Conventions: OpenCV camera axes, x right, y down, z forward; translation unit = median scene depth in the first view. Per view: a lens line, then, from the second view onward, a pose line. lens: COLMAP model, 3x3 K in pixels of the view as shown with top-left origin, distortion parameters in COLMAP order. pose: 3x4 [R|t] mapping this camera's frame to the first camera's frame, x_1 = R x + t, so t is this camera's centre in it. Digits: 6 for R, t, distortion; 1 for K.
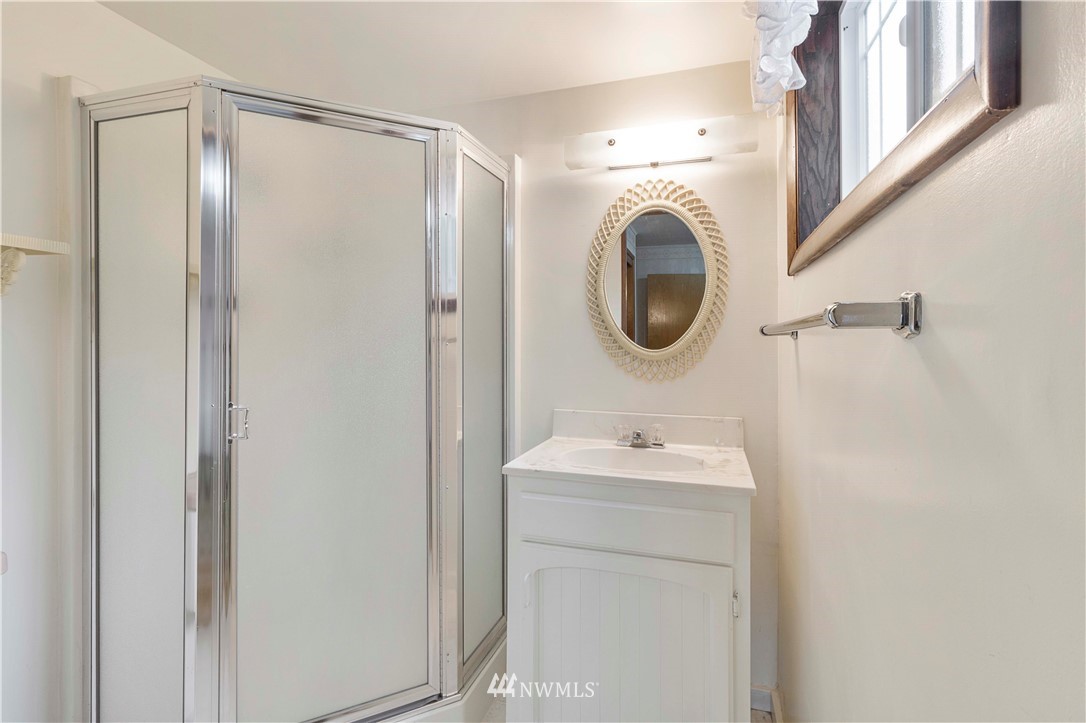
lens RADIAL K [[512.1, 0, 550.6], [0, 512.1, 338.4], [0, 0, 1]] dist [-0.002806, -0.000622]
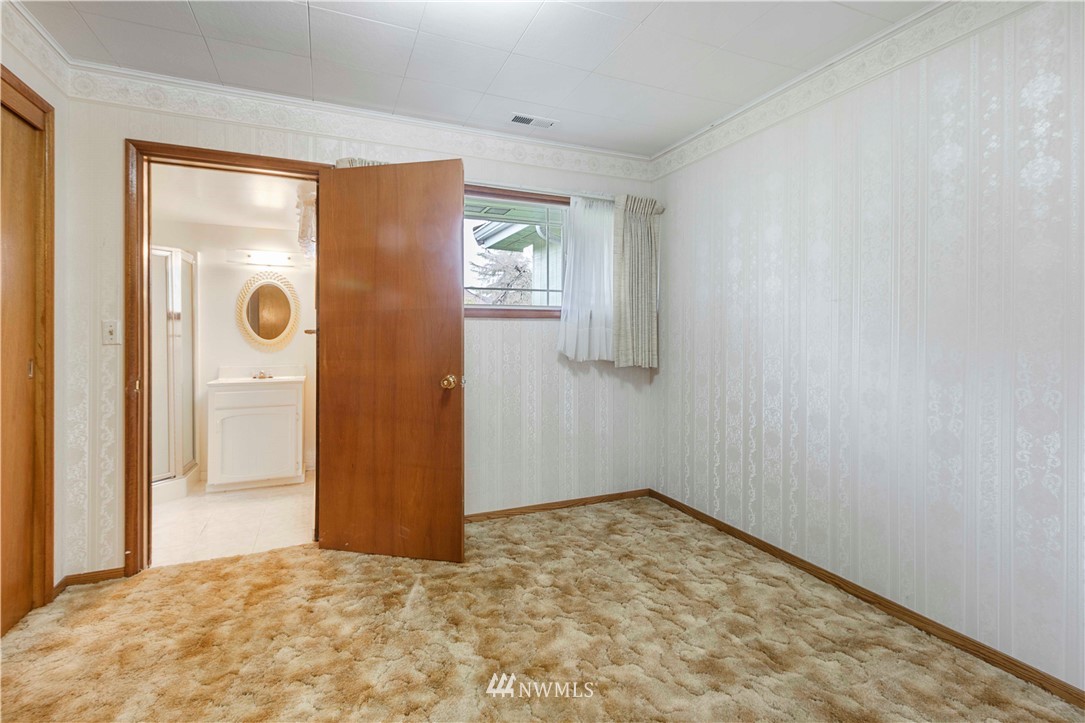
lens RADIAL K [[511.6, 0, 550.1], [0, 511.6, 338.4], [0, 0, 1]] dist [-0.002806, -0.000622]
pose [[0.755966, -0.001913, 0.654608, -0.383597], [-0.001133, 0.999990, 0.004230, 0.002166], [-0.654610, -0.003939, 0.755957, -1.739407]]
